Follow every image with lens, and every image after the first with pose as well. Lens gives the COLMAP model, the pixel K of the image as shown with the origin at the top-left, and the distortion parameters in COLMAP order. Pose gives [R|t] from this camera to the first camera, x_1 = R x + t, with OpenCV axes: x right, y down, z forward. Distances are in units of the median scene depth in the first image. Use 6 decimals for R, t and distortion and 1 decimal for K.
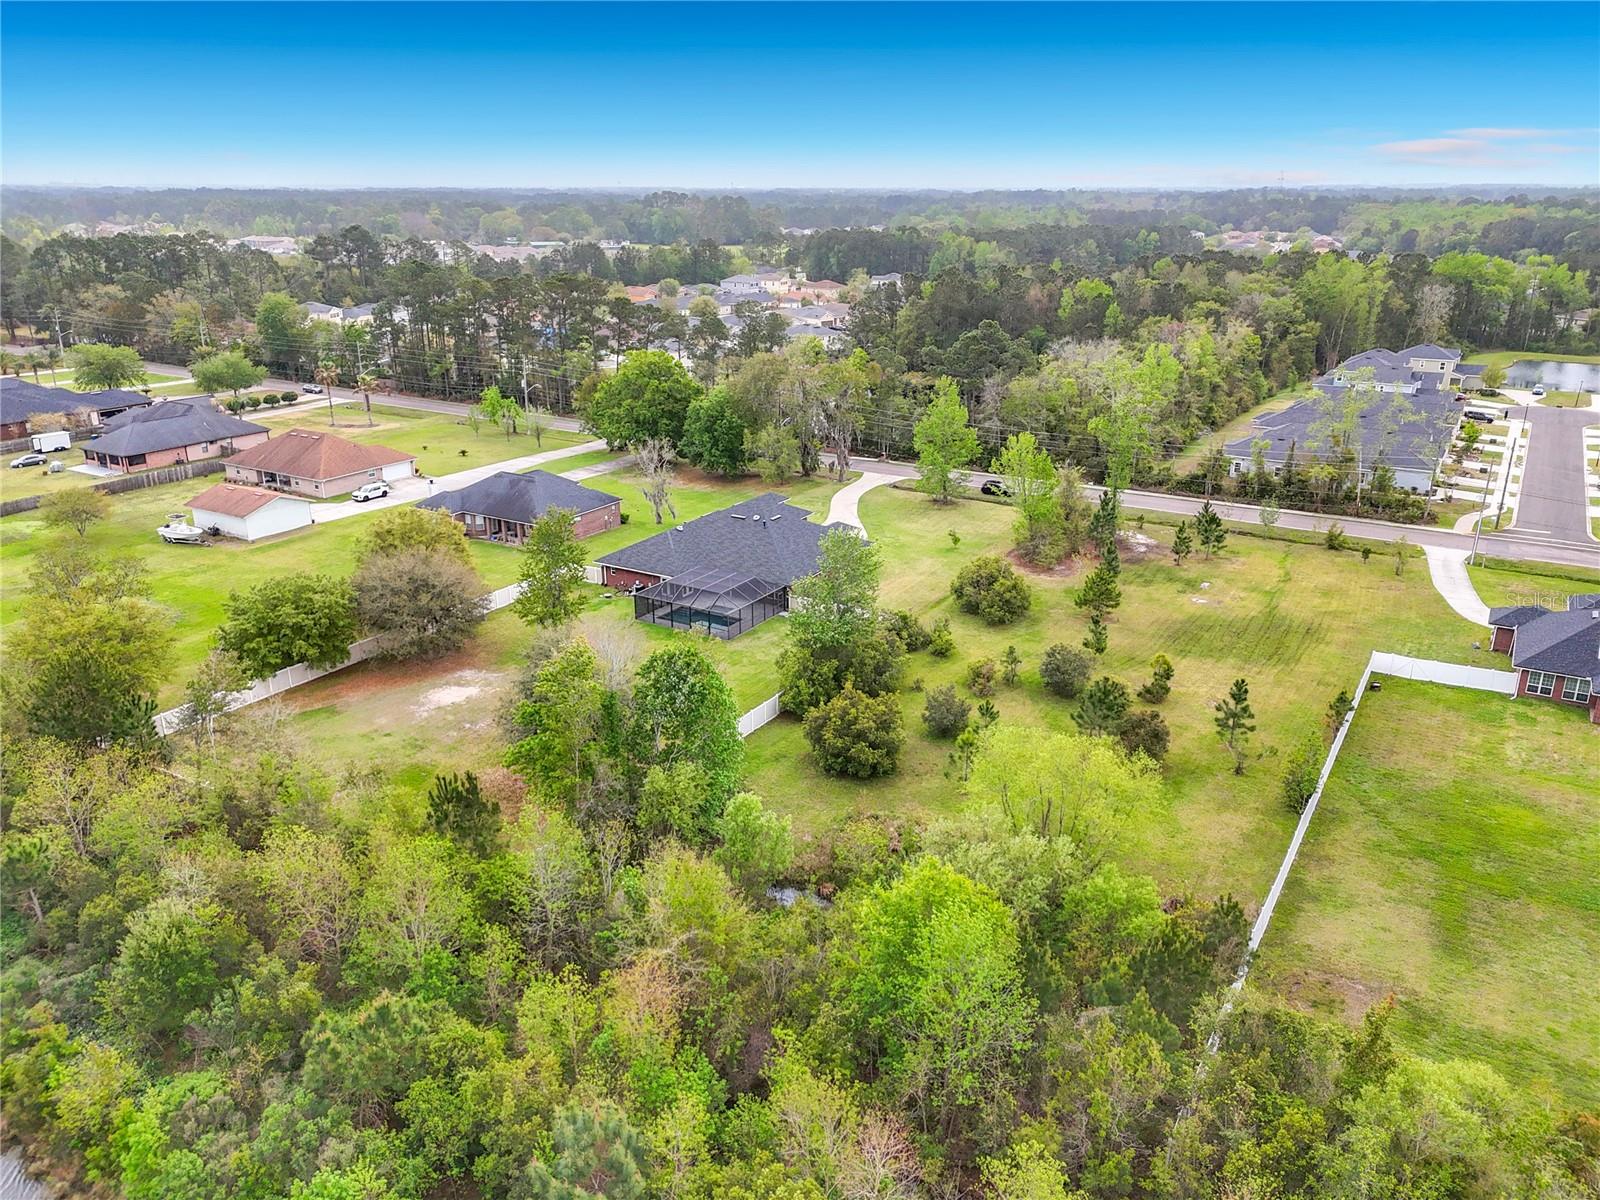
lens RADIAL K [[1199.1, 0, 802.6], [0, 1199.1, 595.2], [0, 0, 1]] dist [0.069171, -0.067957]
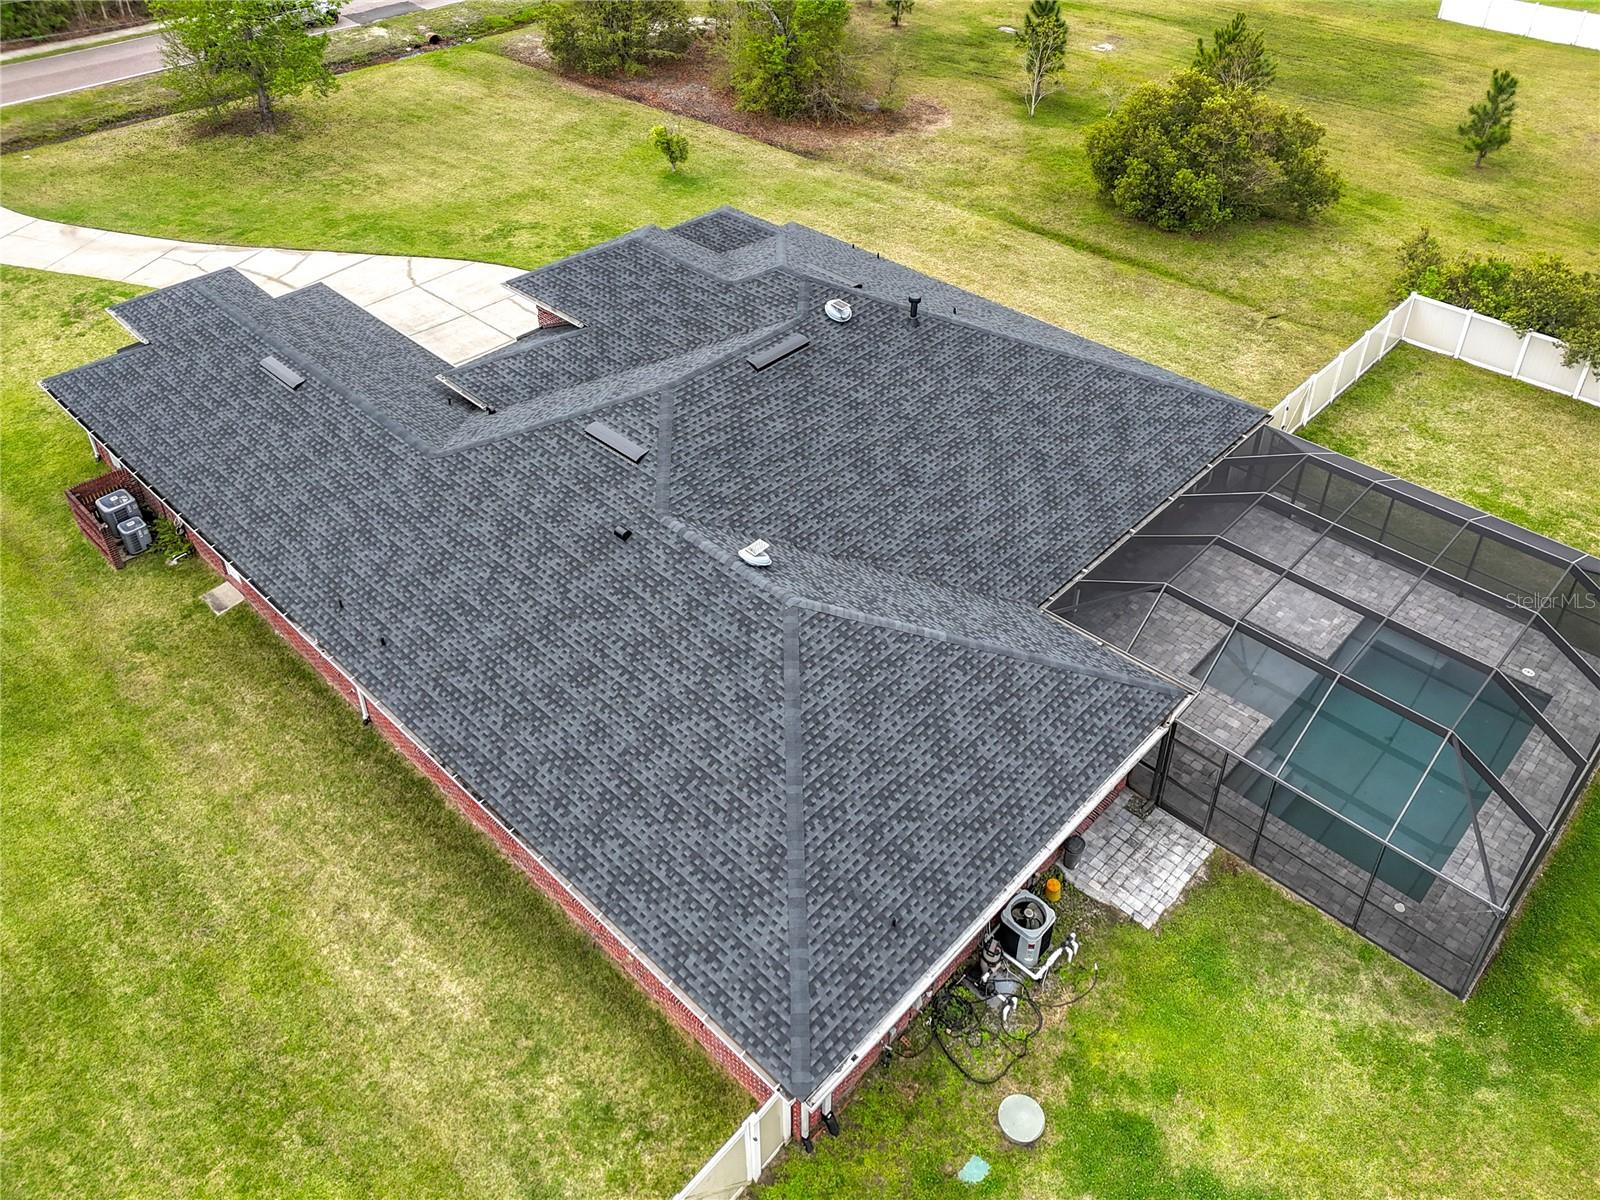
lens RADIAL K [[1249.3, 0, 815.6], [0, 1249.3, 443.0], [0, 0, 1]] dist [0.076333, -0.068451]
pose [[0.219202, -0.557012, 0.801054, -0.195827], [0.316858, 0.817161, 0.481507, -0.127520], [-0.922796, 0.148273, 0.355617, 0.734258]]
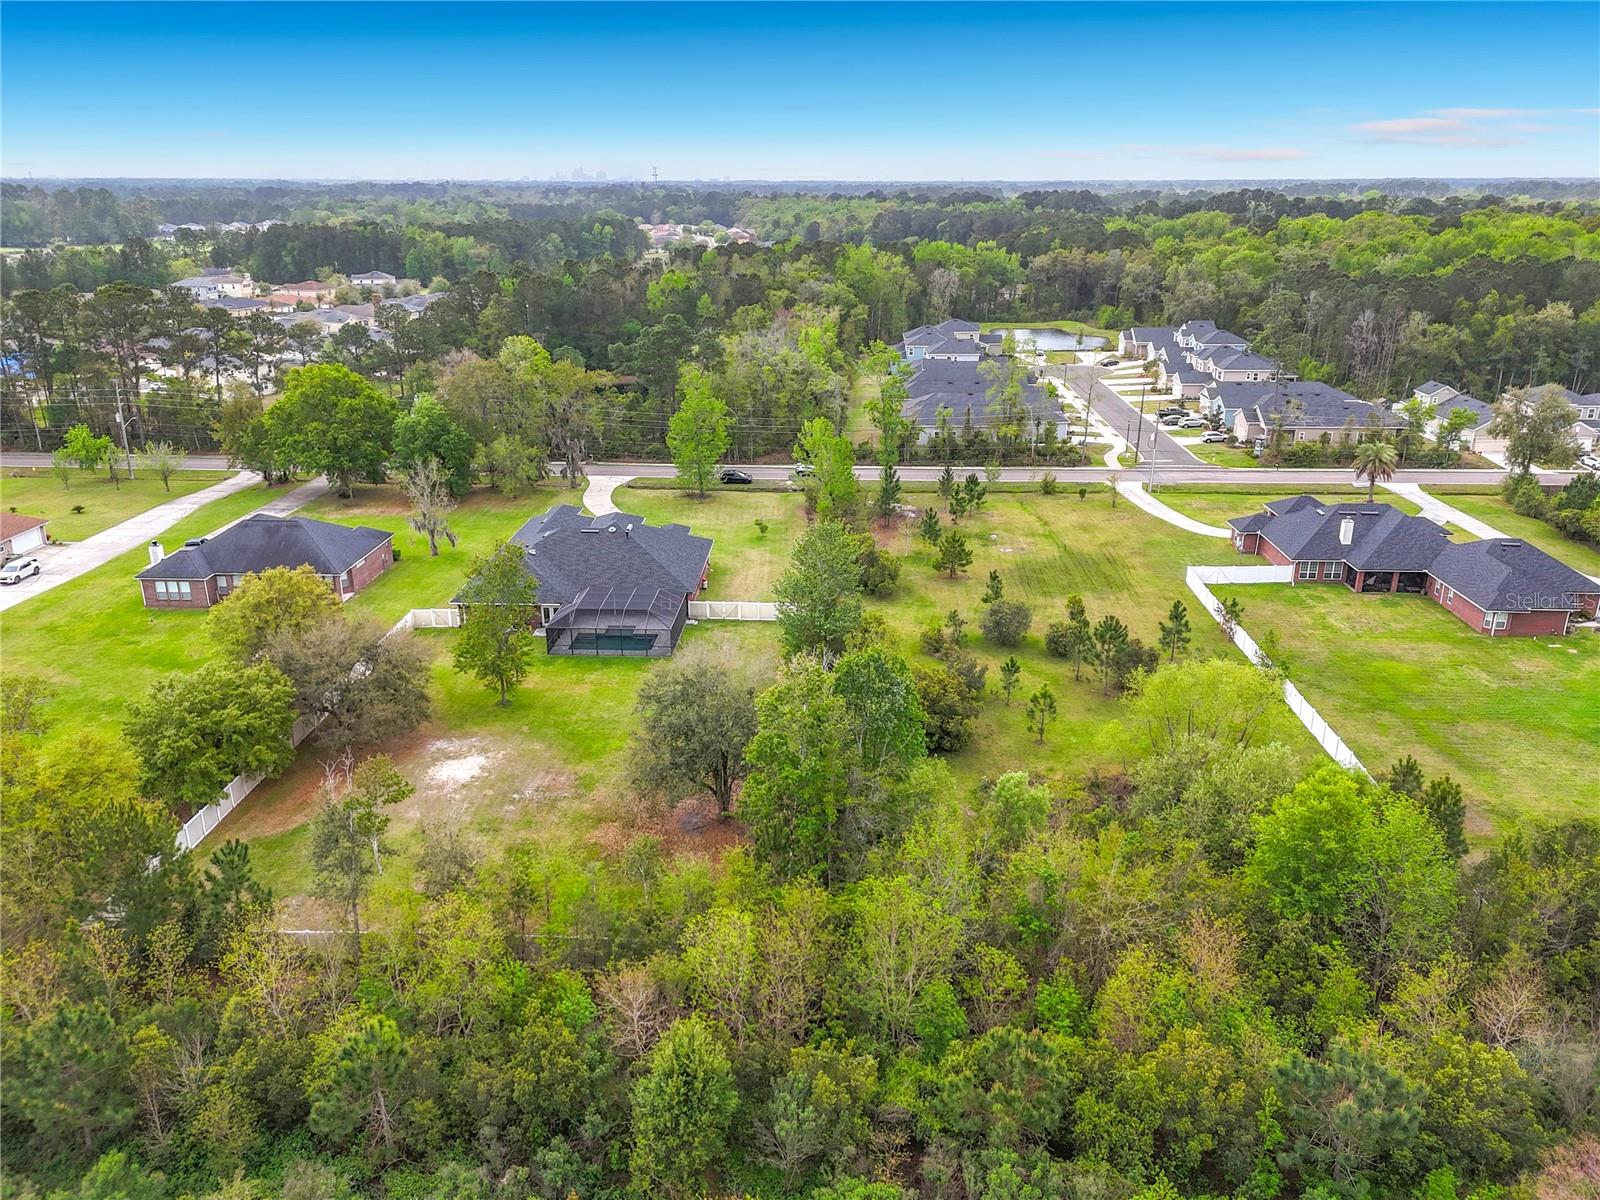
lens RADIAL K [[1202.4, 0, 811.7], [0, 1202.4, 599.4], [0, 0, 1]] dist [0.097215, -0.137316]
pose [[0.874715, -0.158953, 0.457830, -0.274339], [0.156132, 0.986743, 0.044285, -0.022091], [-0.458800, 0.032745, 0.887936, 0.066833]]
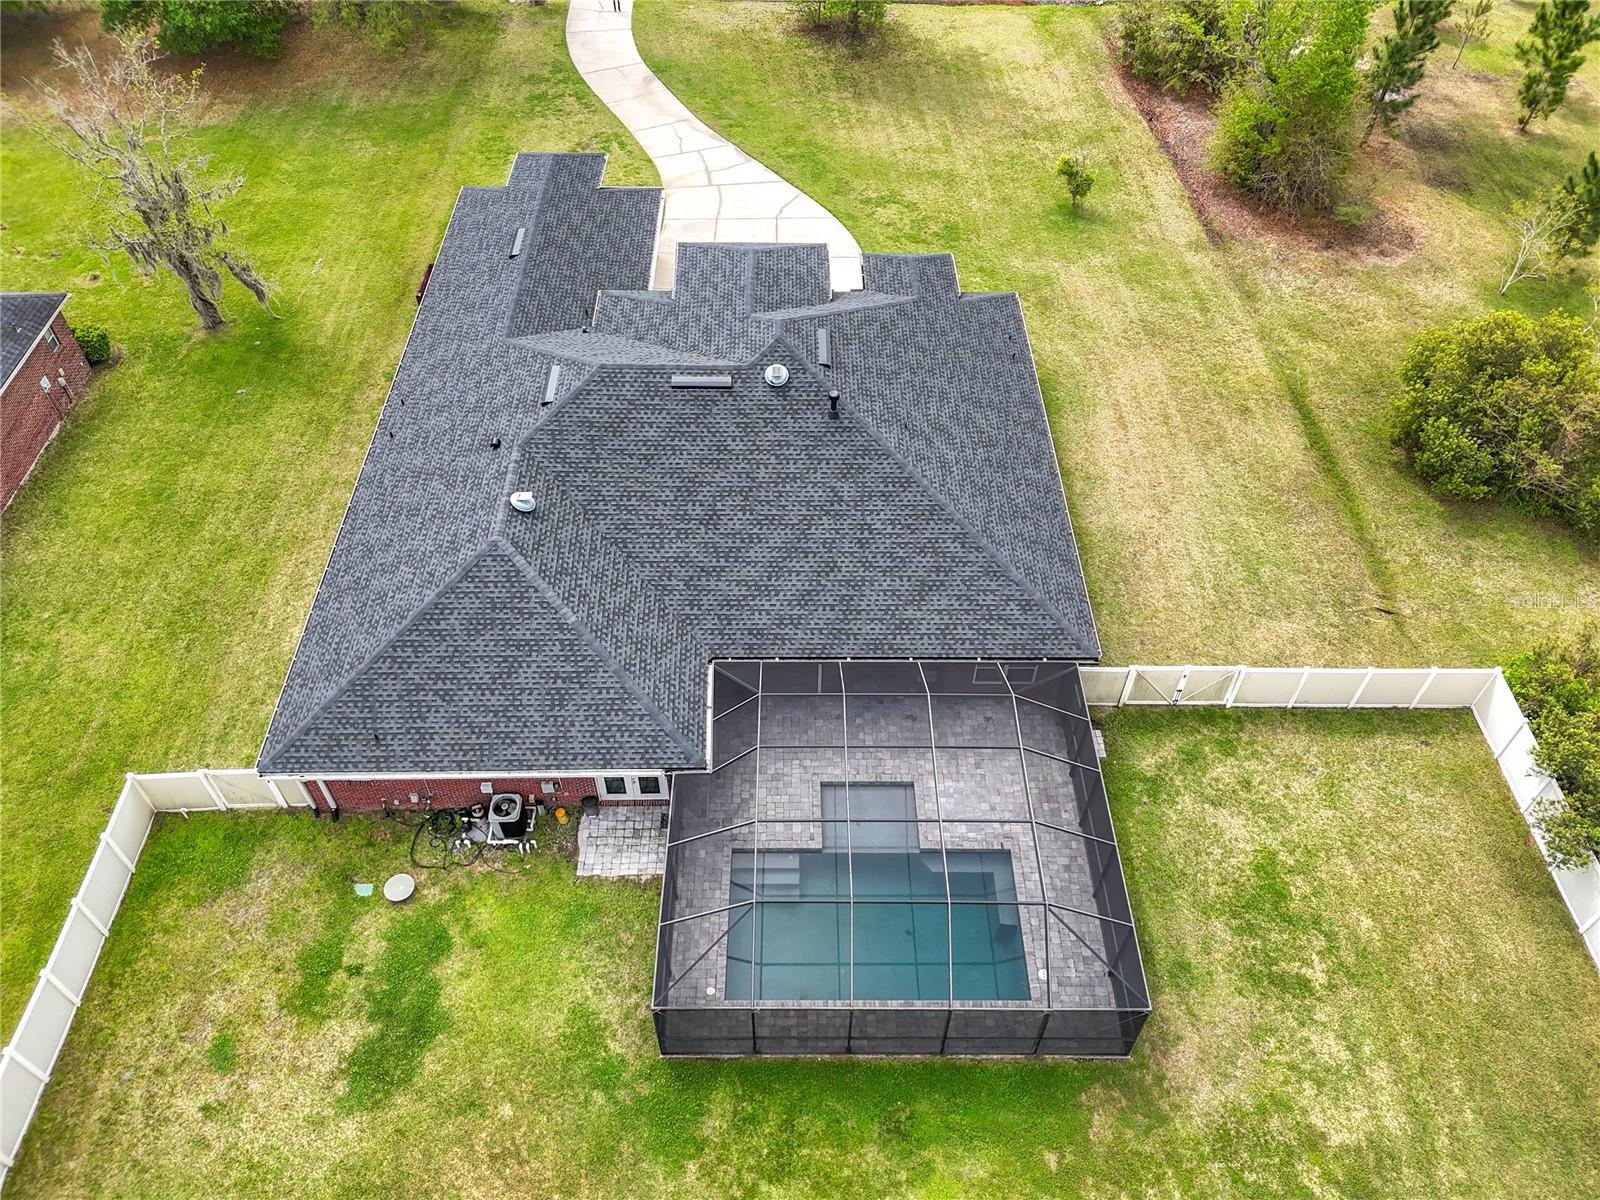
lens RADIAL K [[1151.8, 0, 797.8], [0, 1151.8, 647.3], [0, 0, 1]] dist [0.060286, -0.058697]
pose [[0.853478, -0.391332, 0.344142, -0.119464], [0.158811, 0.824280, 0.543453, -0.123971], [-0.496340, -0.409172, 0.765653, 0.612675]]
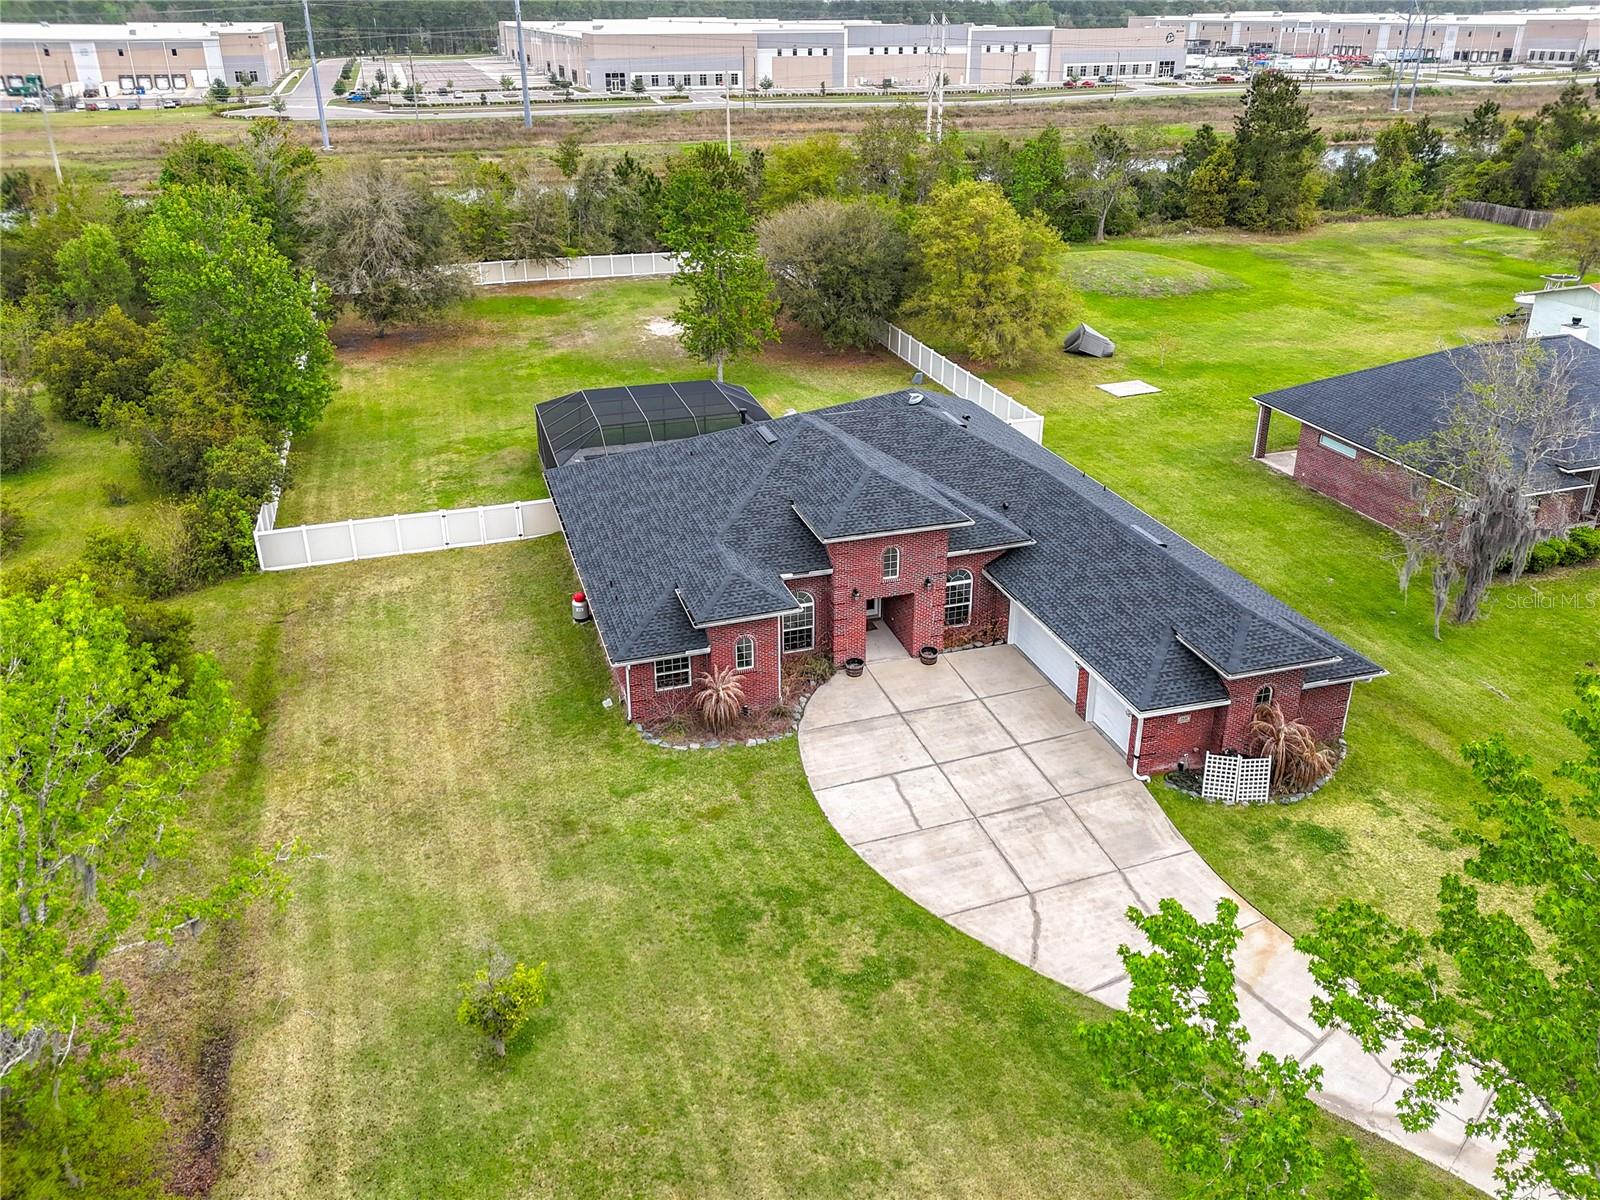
lens RADIAL K [[1202.6, 0, 800.6], [0, 1202.6, 577.8], [0, 0, 1]] dist [0.068844, -0.070648]
pose [[-0.664269, 0.317629, -0.676653, 0.177488], [-0.239260, 0.767256, 0.595040, -0.194505], [0.708168, 0.557163, -0.433668, 0.946262]]
